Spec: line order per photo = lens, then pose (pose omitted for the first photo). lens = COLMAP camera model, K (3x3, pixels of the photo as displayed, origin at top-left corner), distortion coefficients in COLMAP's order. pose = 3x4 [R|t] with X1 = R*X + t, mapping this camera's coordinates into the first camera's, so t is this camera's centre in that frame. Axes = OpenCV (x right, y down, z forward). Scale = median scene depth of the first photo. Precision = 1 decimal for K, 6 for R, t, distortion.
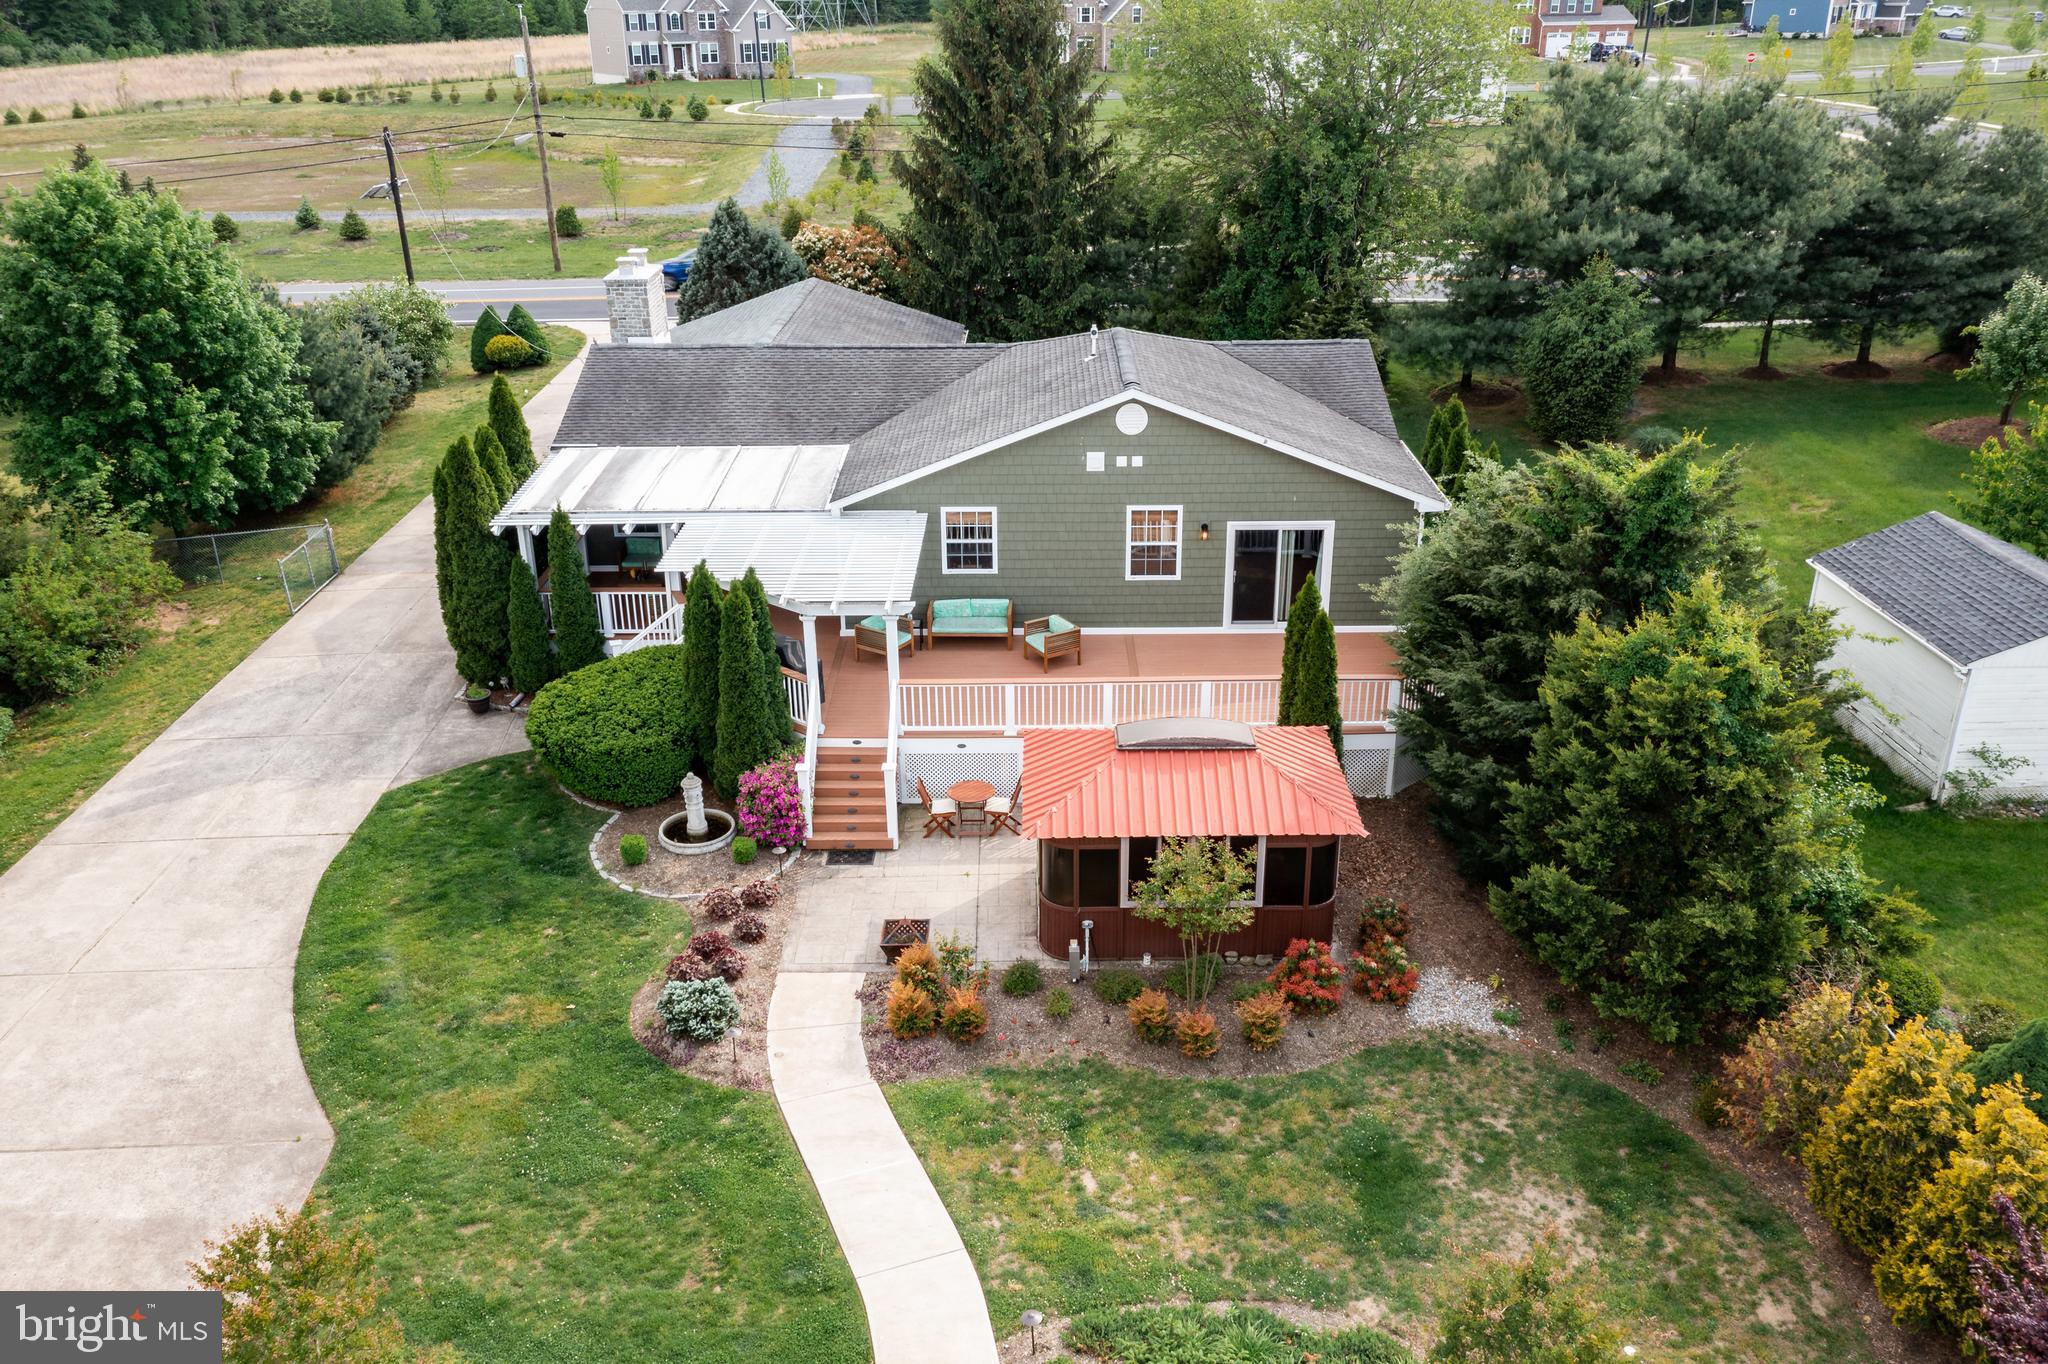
lens RADIAL K [[1614.7, 0, 1028.2], [0, 1614.7, 683.7], [0, 0, 1]] dist [-0.039729, 0.091960]
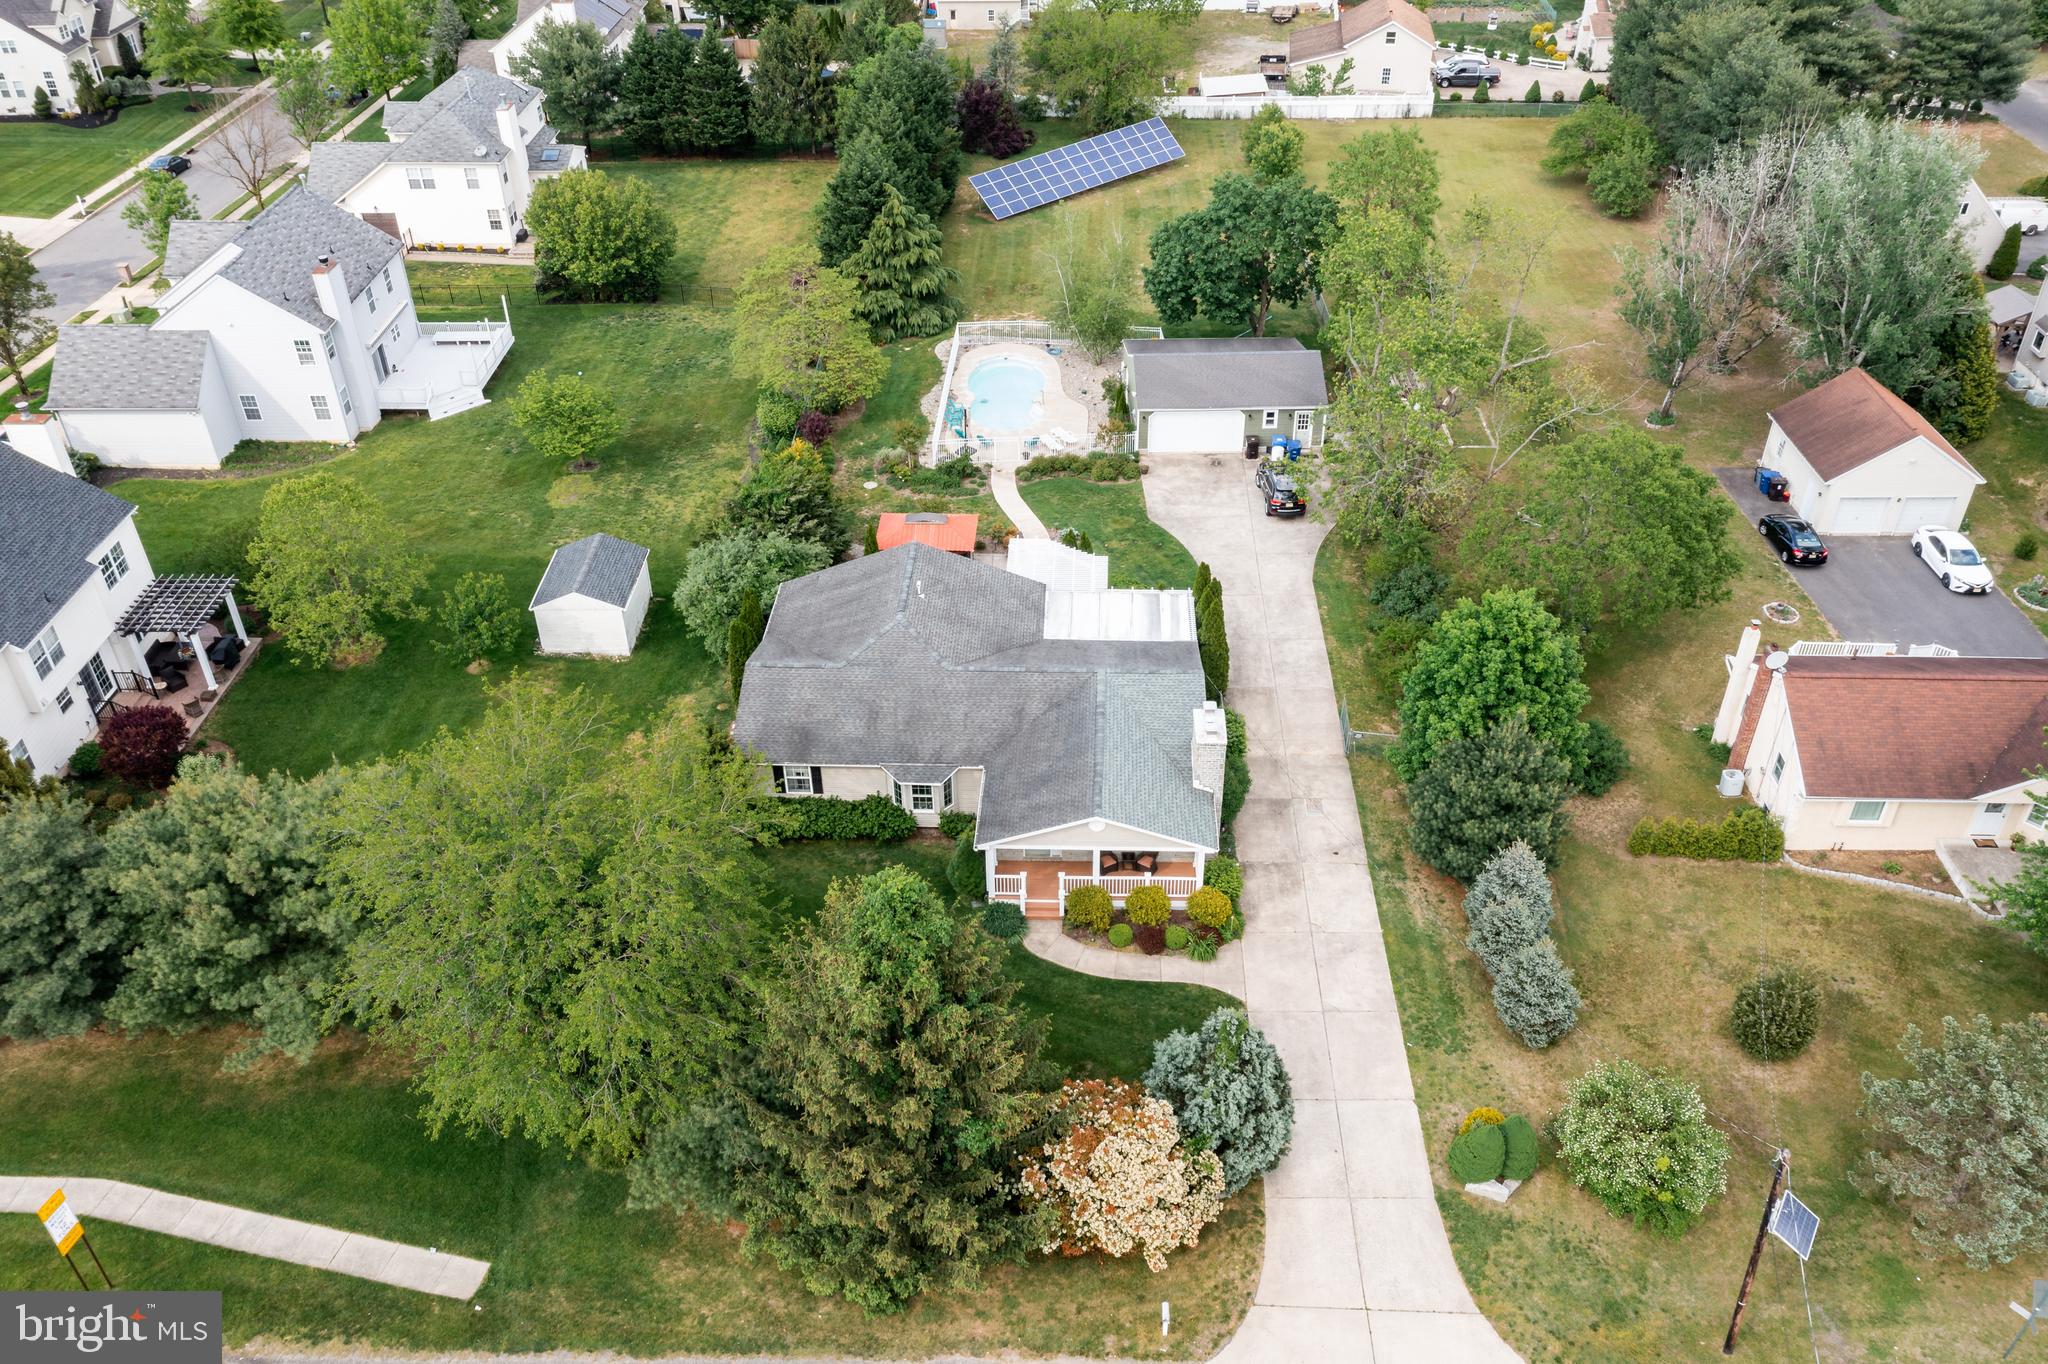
lens RADIAL K [[1618.4, 0, 1025.0], [0, 1618.4, 676.1], [0, 0, 1]] dist [-0.025229, 0.056103]
pose [[-0.999052, -0.008732, 0.042657, -0.211542], [0.032089, 0.514531, 0.856871, -2.251779], [-0.029430, 0.857427, -0.513763, 2.545986]]
